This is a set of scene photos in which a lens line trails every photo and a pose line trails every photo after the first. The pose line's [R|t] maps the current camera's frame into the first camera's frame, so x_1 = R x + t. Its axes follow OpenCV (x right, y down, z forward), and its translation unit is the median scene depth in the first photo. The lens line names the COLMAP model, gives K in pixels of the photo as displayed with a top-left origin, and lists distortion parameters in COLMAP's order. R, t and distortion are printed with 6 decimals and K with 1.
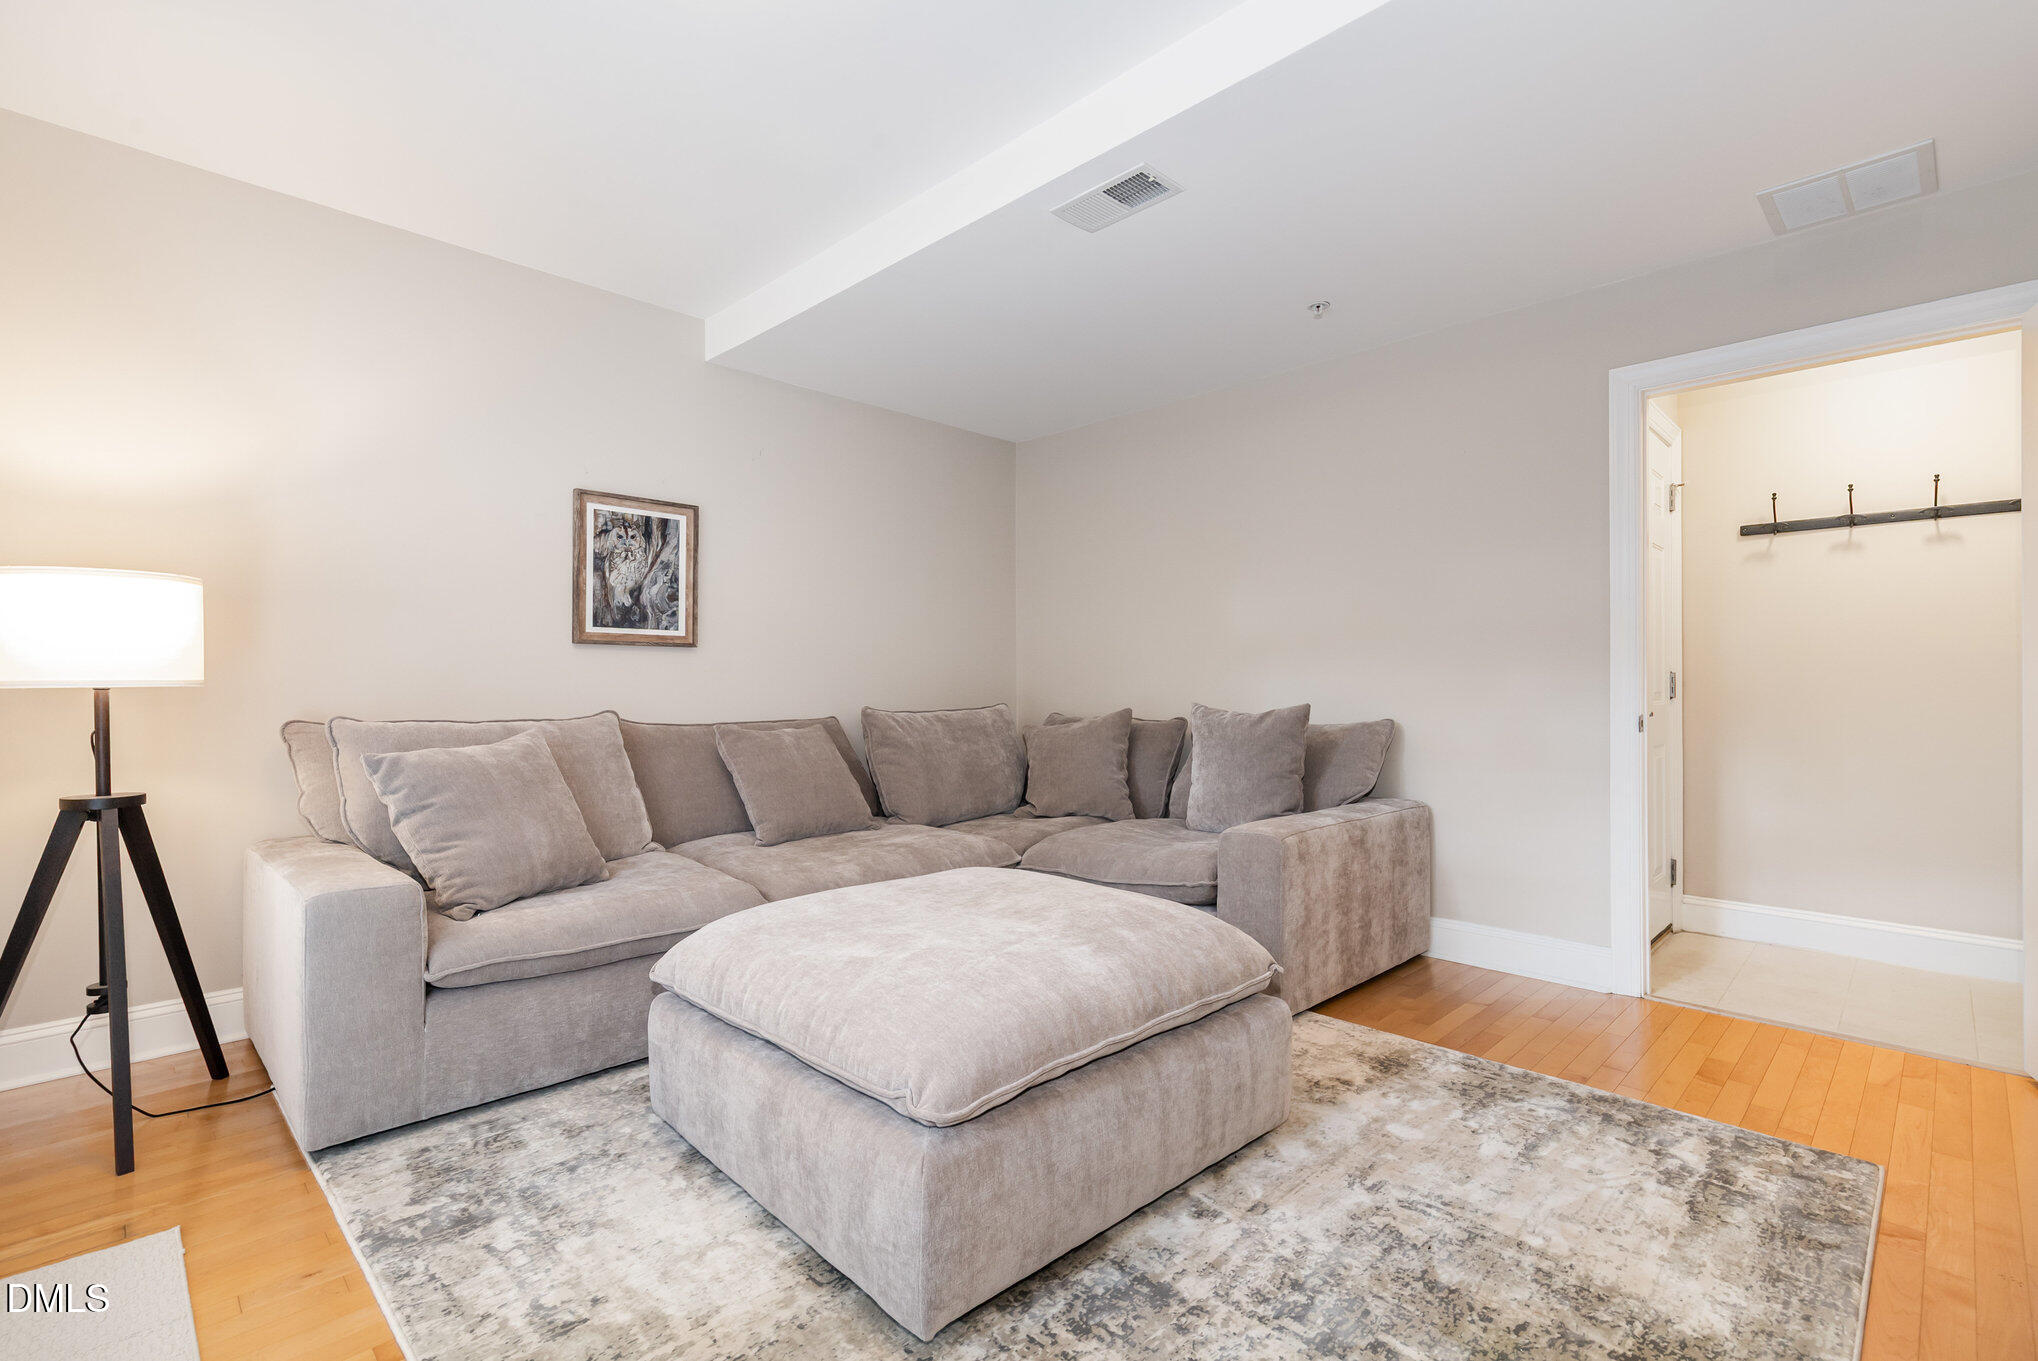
lens RADIAL K [[916.0, 0, 1022.0], [0, 916.0, 681.3], [0, 0, 1]] dist [-0.003843, 0.000776]
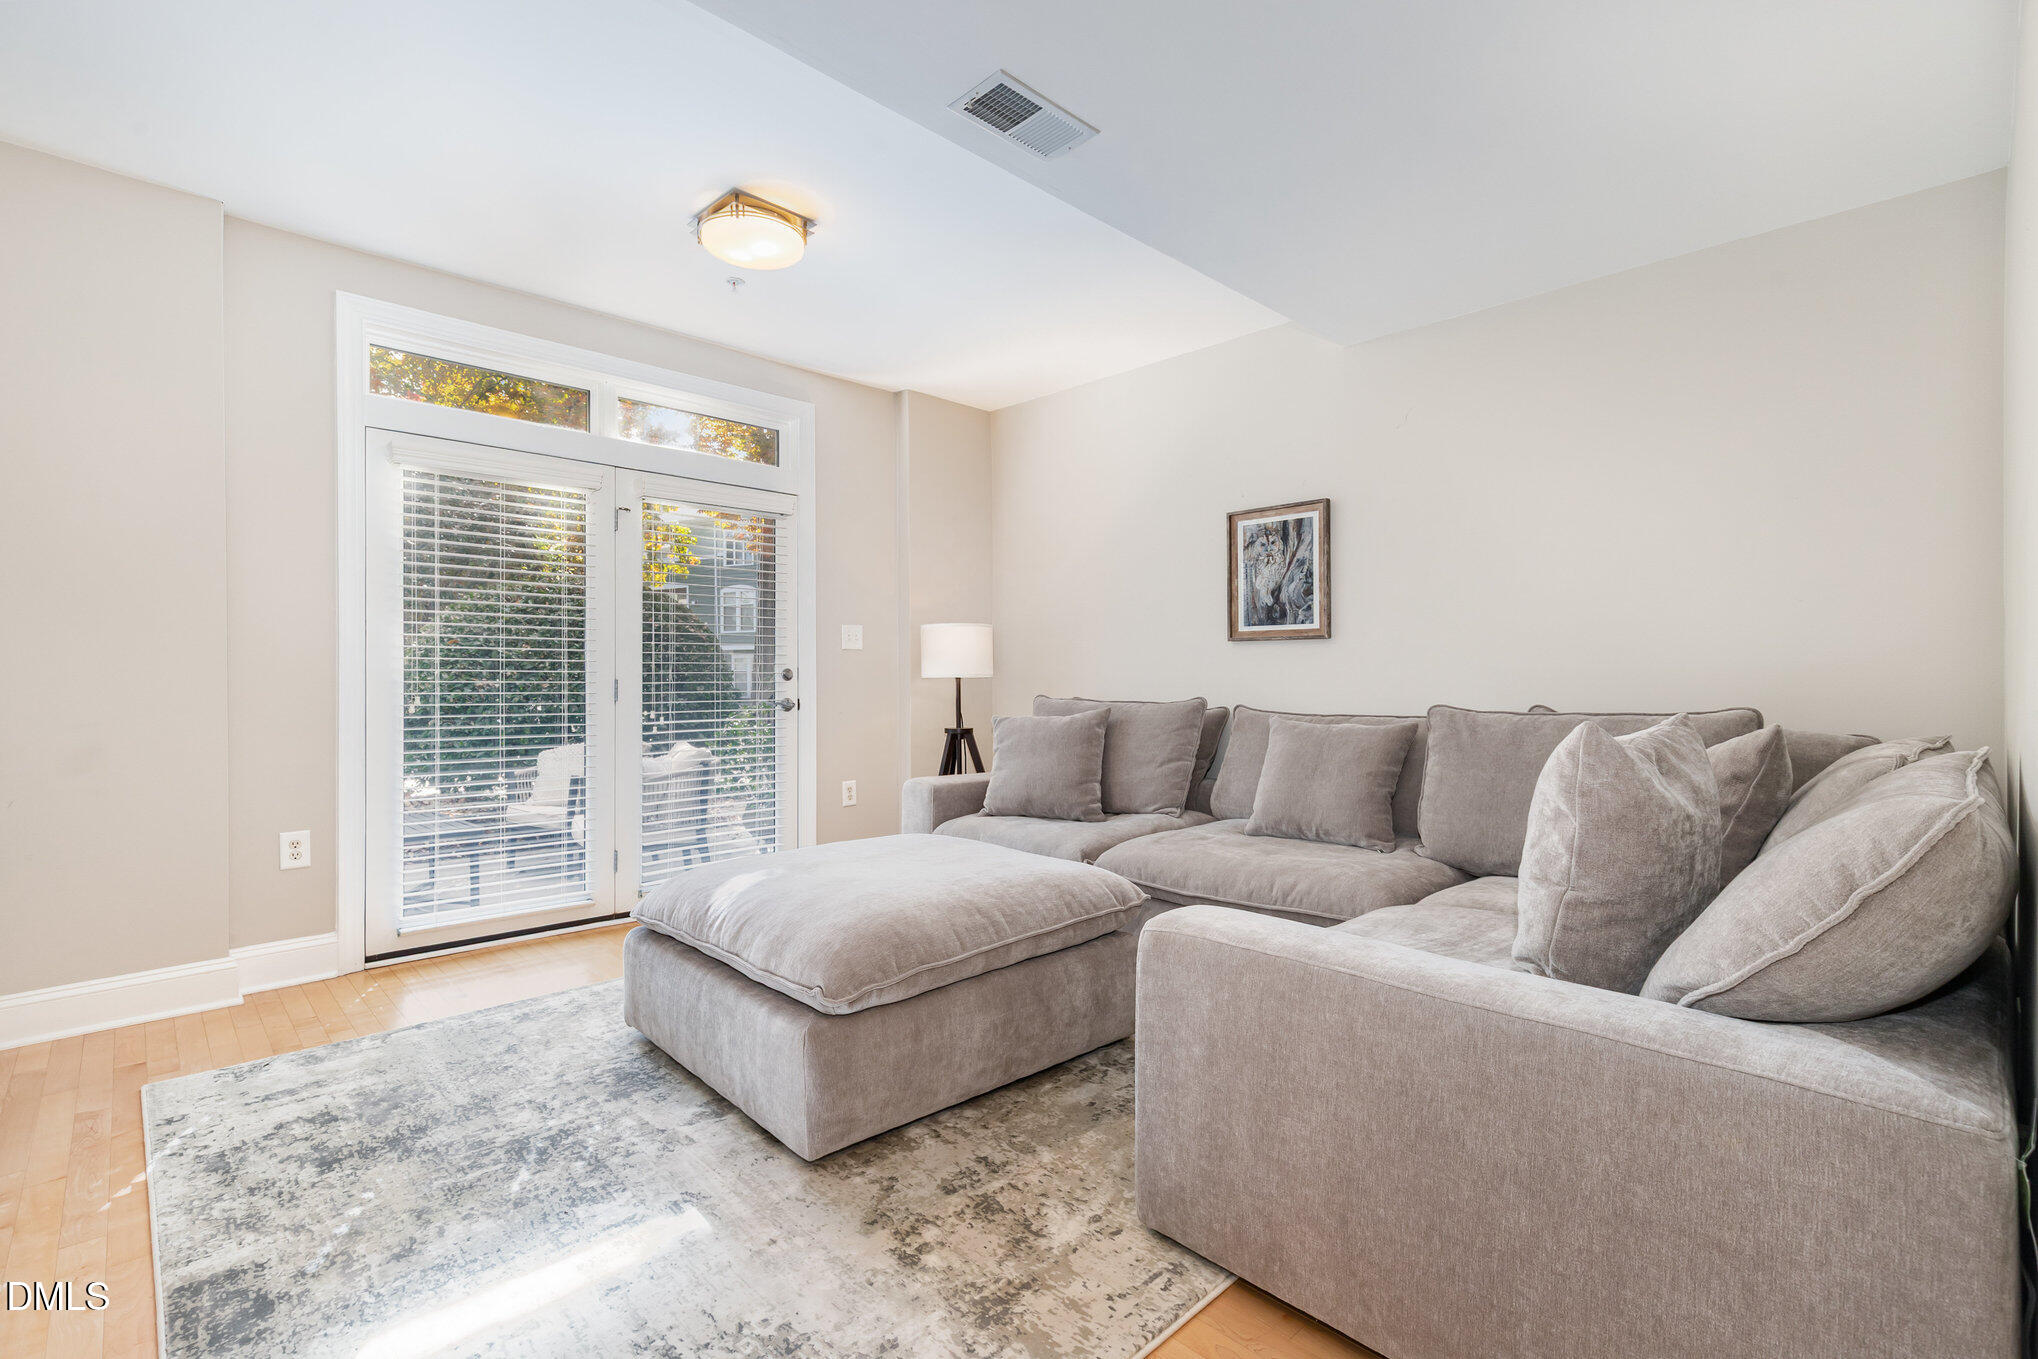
lens RADIAL K [[916.0, 0, 1022.1], [0, 916.0, 680.8], [0, 0, 1]] dist [-0.003843, 0.000776]
pose [[-0.005053, -0.007572, -0.999959, 0.678194], [-0.005824, 0.999955, -0.007543, 0.019776], [0.999970, 0.005786, -0.005097, 0.695514]]
